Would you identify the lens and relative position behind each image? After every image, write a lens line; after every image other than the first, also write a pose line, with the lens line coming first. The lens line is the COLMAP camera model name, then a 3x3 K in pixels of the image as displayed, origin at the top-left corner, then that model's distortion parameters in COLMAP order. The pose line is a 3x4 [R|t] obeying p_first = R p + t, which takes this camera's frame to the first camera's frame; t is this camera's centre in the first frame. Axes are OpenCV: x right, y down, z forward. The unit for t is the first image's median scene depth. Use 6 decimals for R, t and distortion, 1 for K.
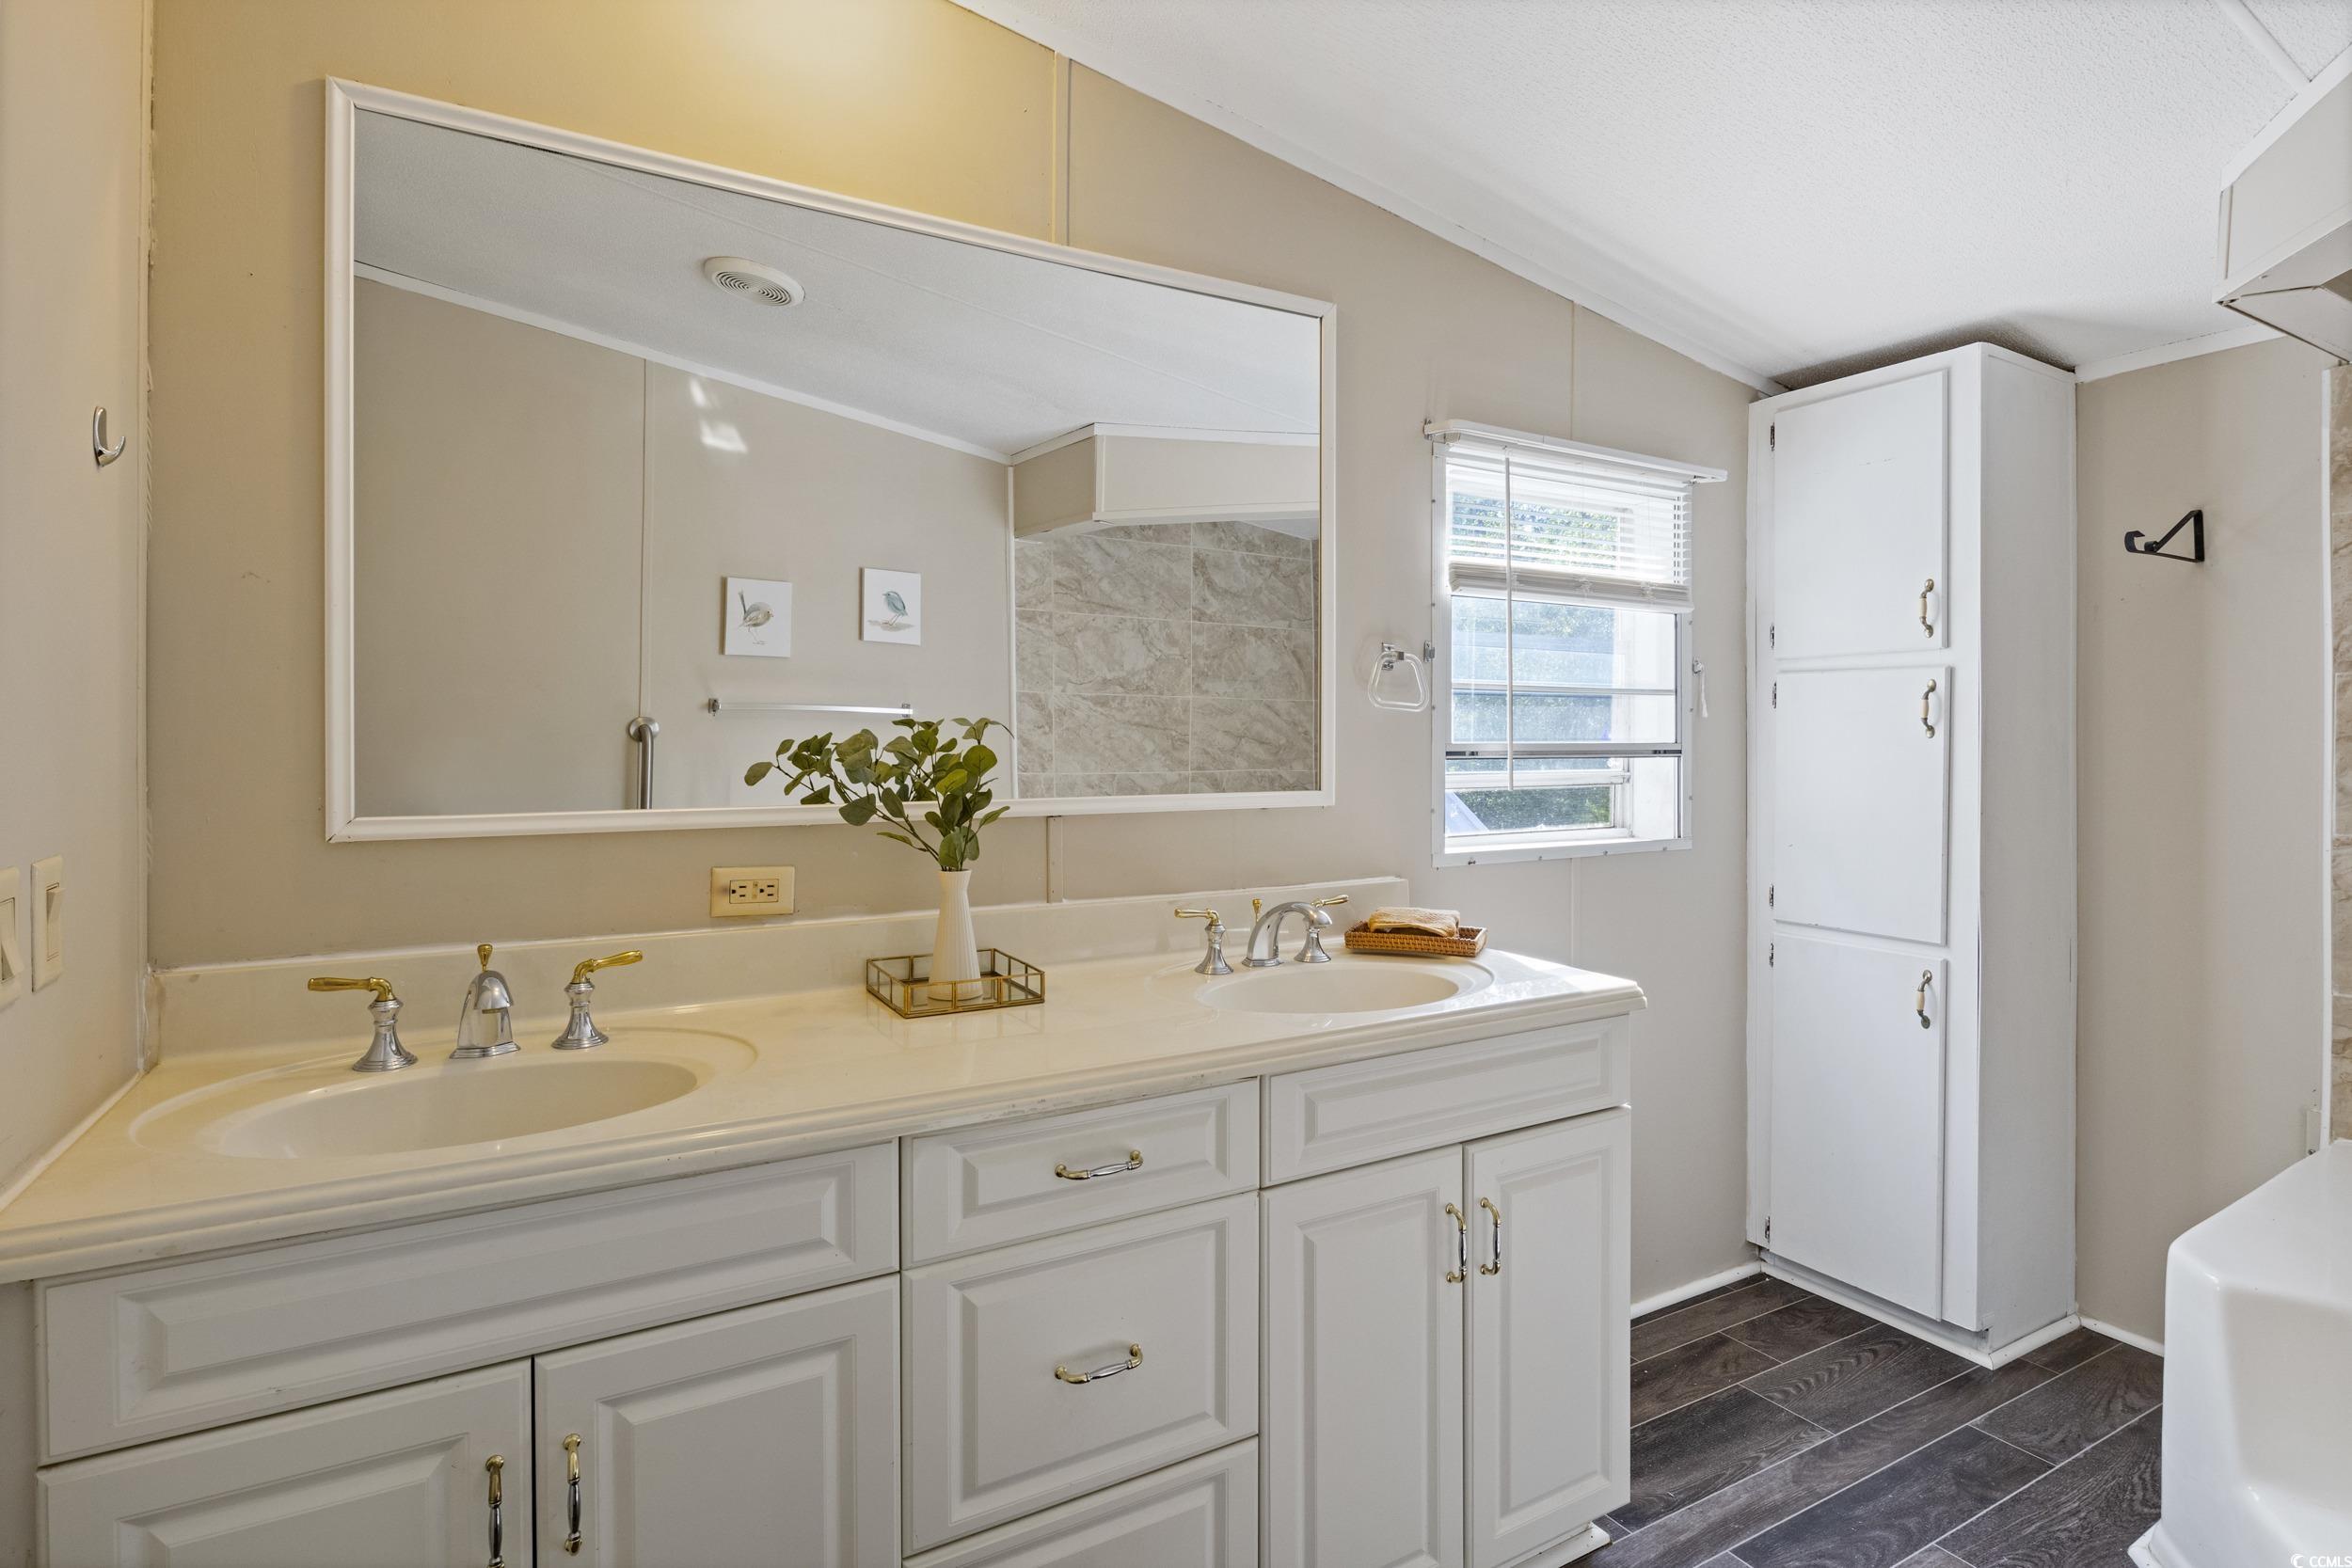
lens RADIAL K [[1179.4, 0, 1179.9], [0, 1179.4, 737.6], [0, 0, 1]] dist [-0.013811, 0.004893]
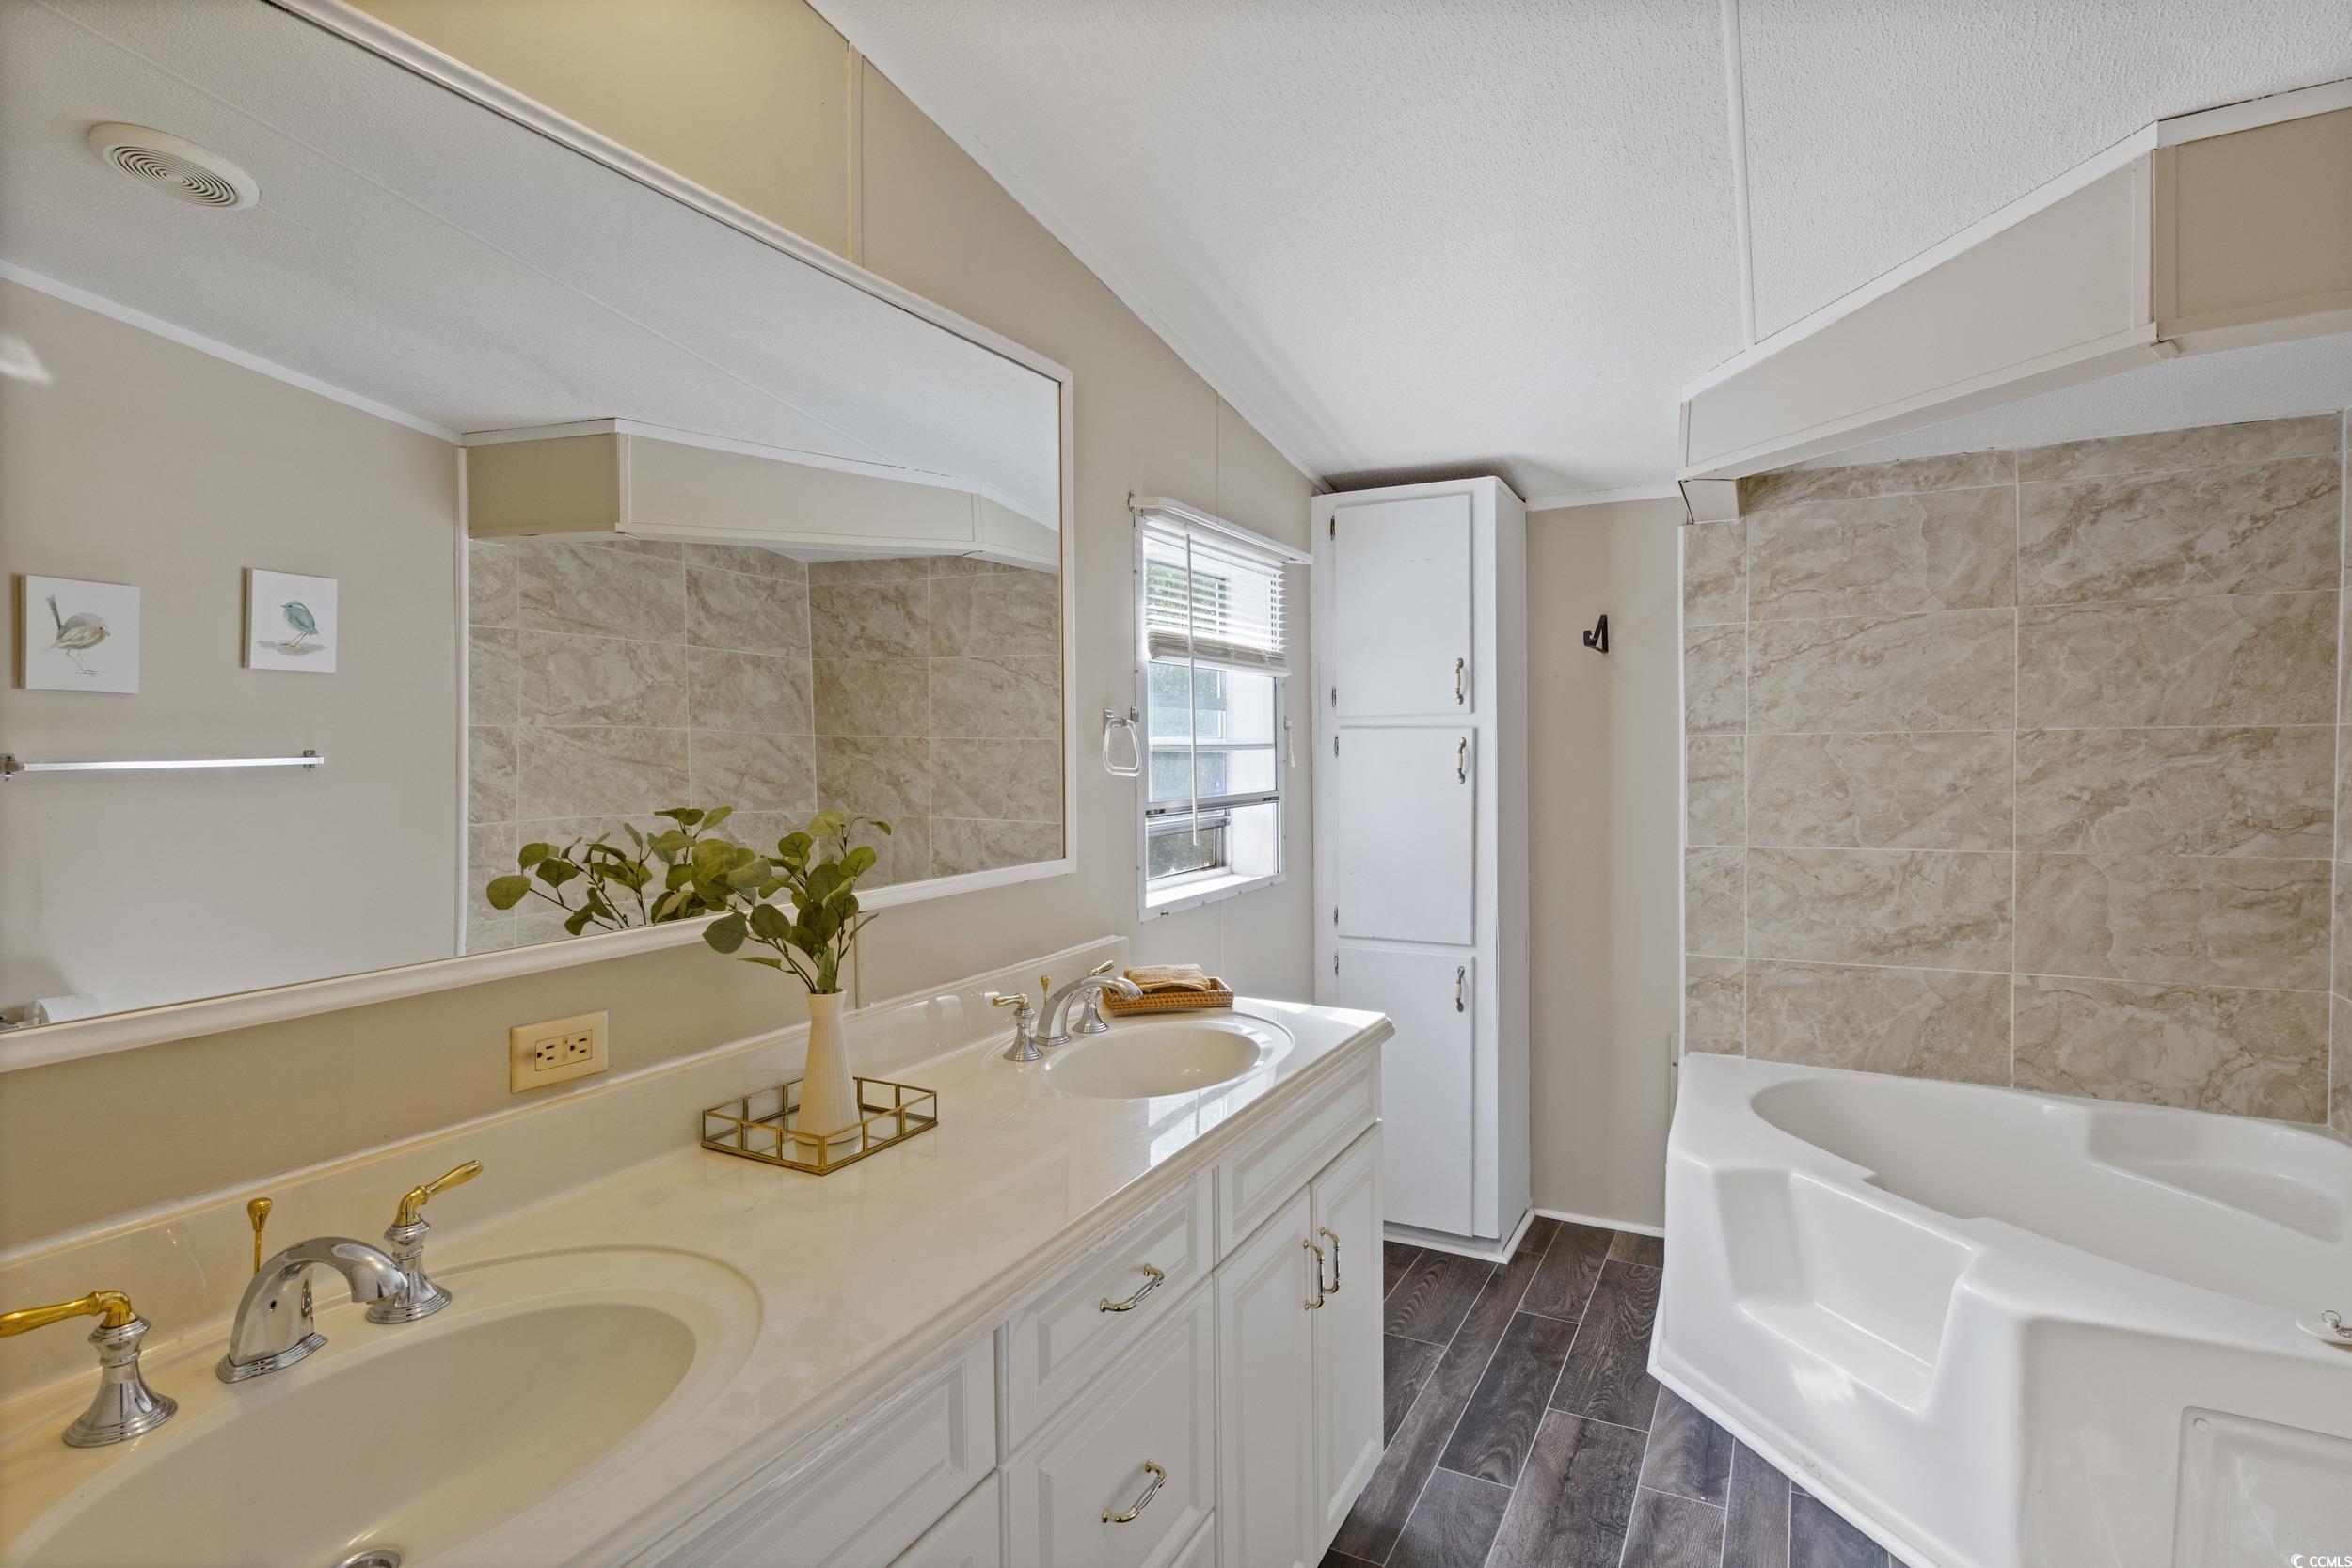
lens RADIAL K [[1179.4, 0, 1181.1], [0, 1179.4, 766.7], [0, 0, 1]] dist [-0.013811, 0.004893]
pose [[0.838497, -0.018228, 0.544602, -0.316616], [0.006745, 0.999711, 0.023074, -0.050705], [-0.544865, -0.015674, 0.838377, 0.099739]]
